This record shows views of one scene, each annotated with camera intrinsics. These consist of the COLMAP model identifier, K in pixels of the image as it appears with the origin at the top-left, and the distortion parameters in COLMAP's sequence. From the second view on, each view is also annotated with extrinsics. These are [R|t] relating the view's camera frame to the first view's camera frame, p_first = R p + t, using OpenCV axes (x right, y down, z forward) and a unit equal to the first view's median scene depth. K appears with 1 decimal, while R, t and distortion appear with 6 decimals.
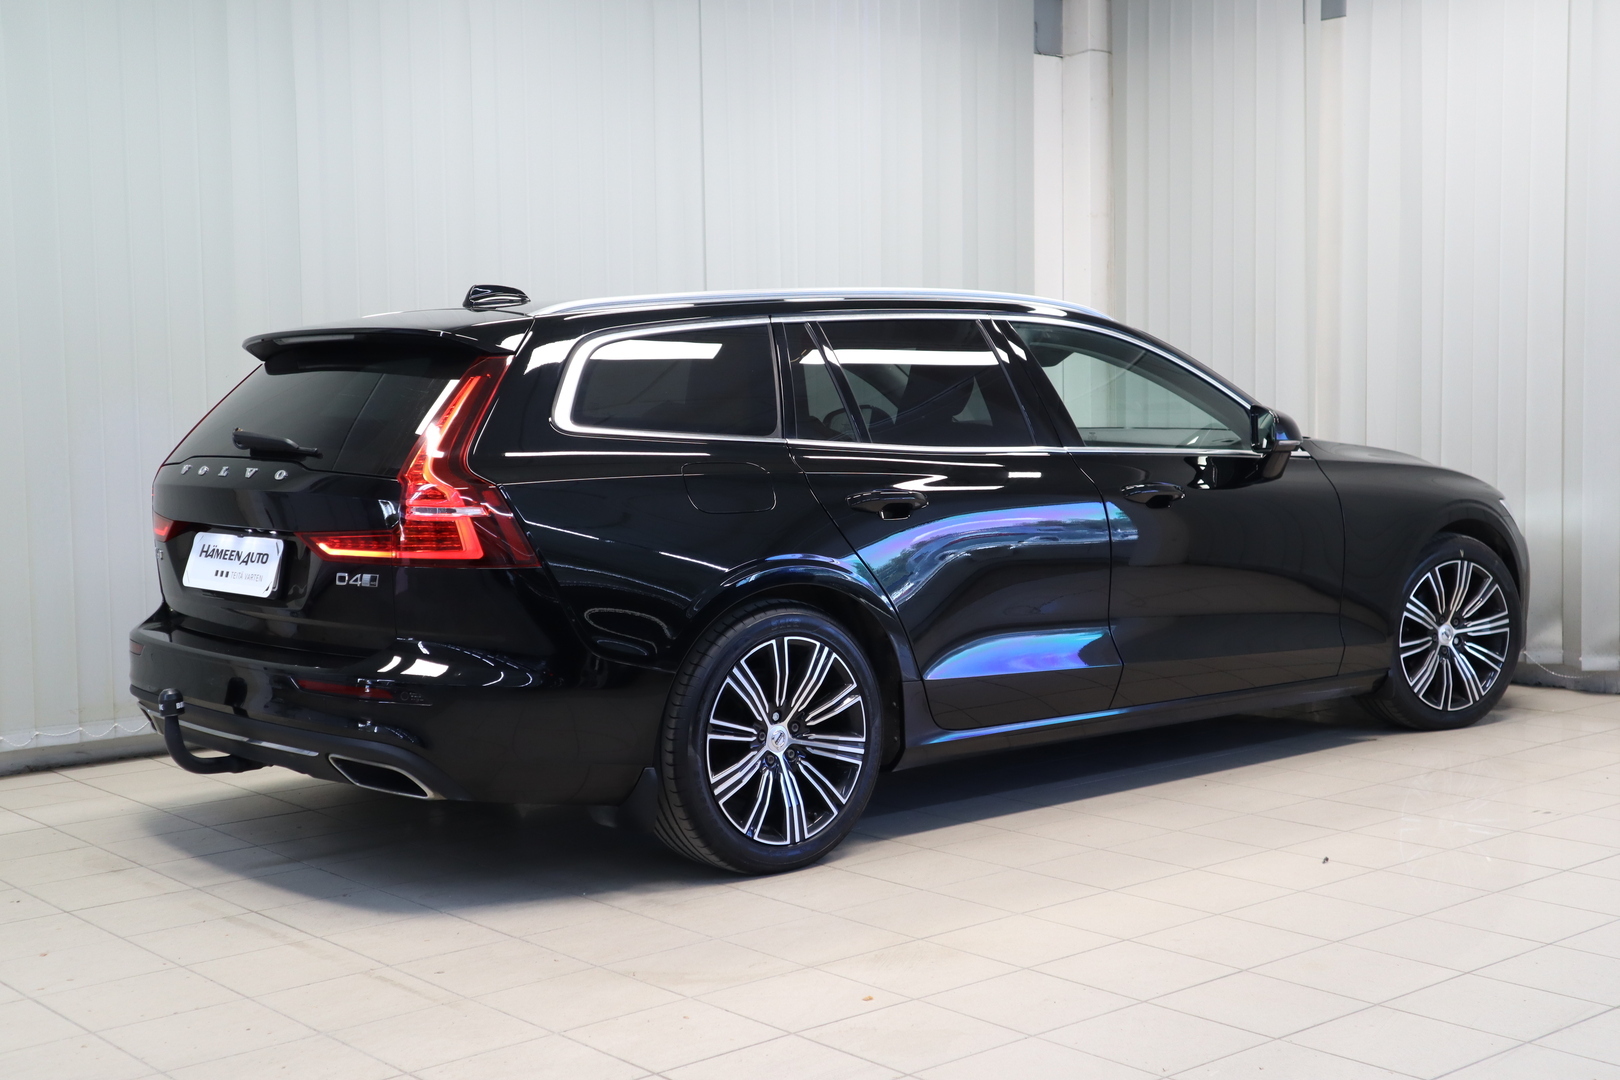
lens RADIAL K [[2015.3, 0, 810.0], [0, 2015.3, 540.0], [0, 0, 1]] dist [0.032939, 0.054643]
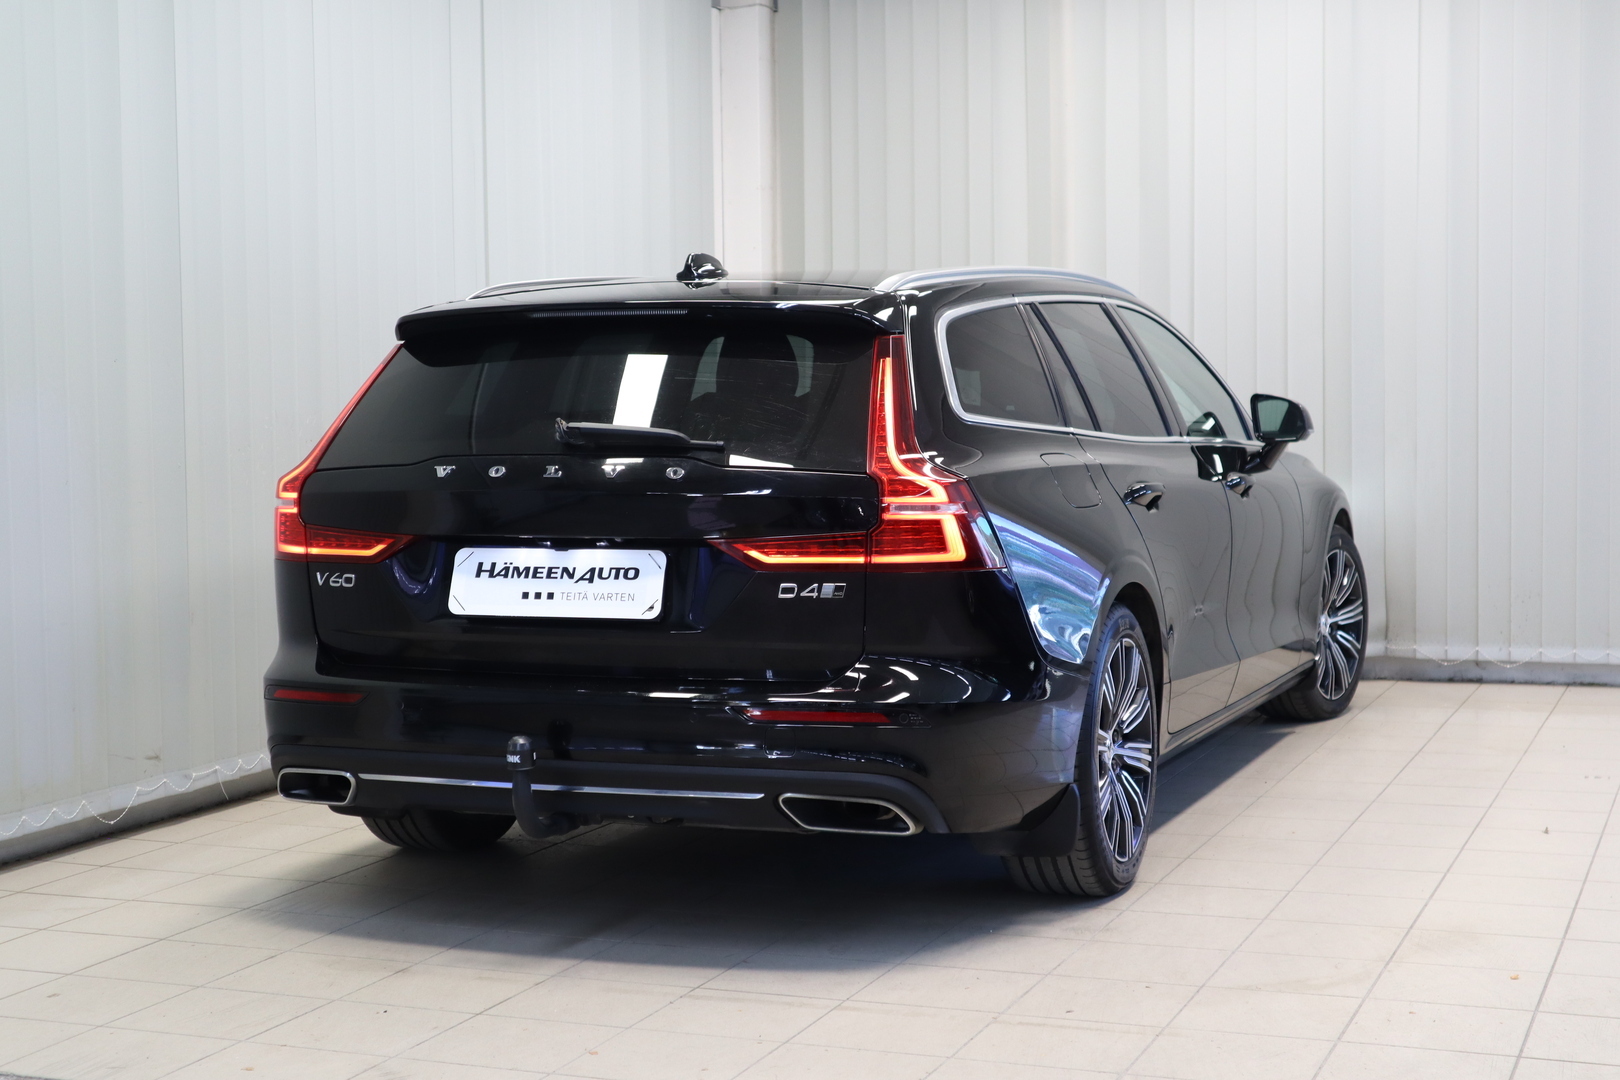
lens RADIAL K [[2449.3, 0, 810.0], [0, 2449.3, 540.0], [0, 0, 1]] dist [0.028458, 0.030148]
pose [[0.882703, -0.028610, 0.469059, -0.665527], [0.035015, 0.999375, -0.004938, 0.002754], [-0.468624, 0.020783, 0.883153, 0.059699]]
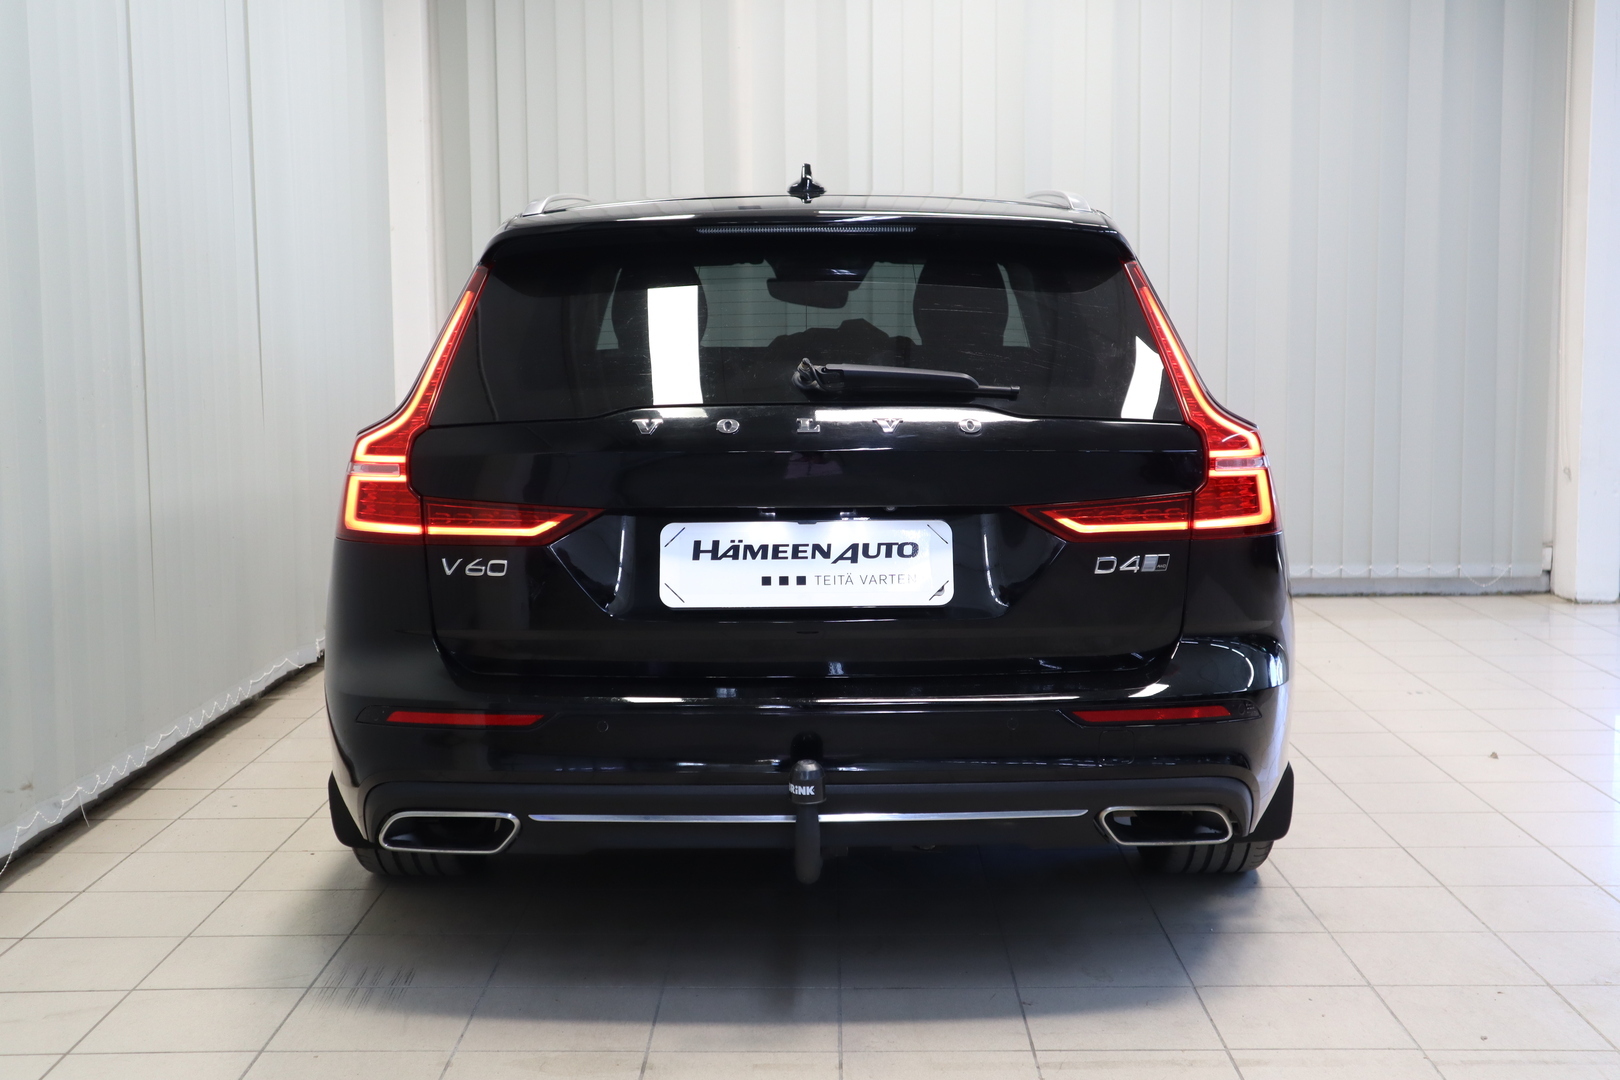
lens RADIAL K [[2015.3, 0, 810.0], [0, 2015.3, 540.0], [0, 0, 1]] dist [0.032939, 0.054643]
pose [[0.654713, -0.074139, 0.752233, -0.785232], [0.054064, 0.997222, 0.051229, -0.030222], [-0.753942, 0.007129, 0.656903, 0.560326]]
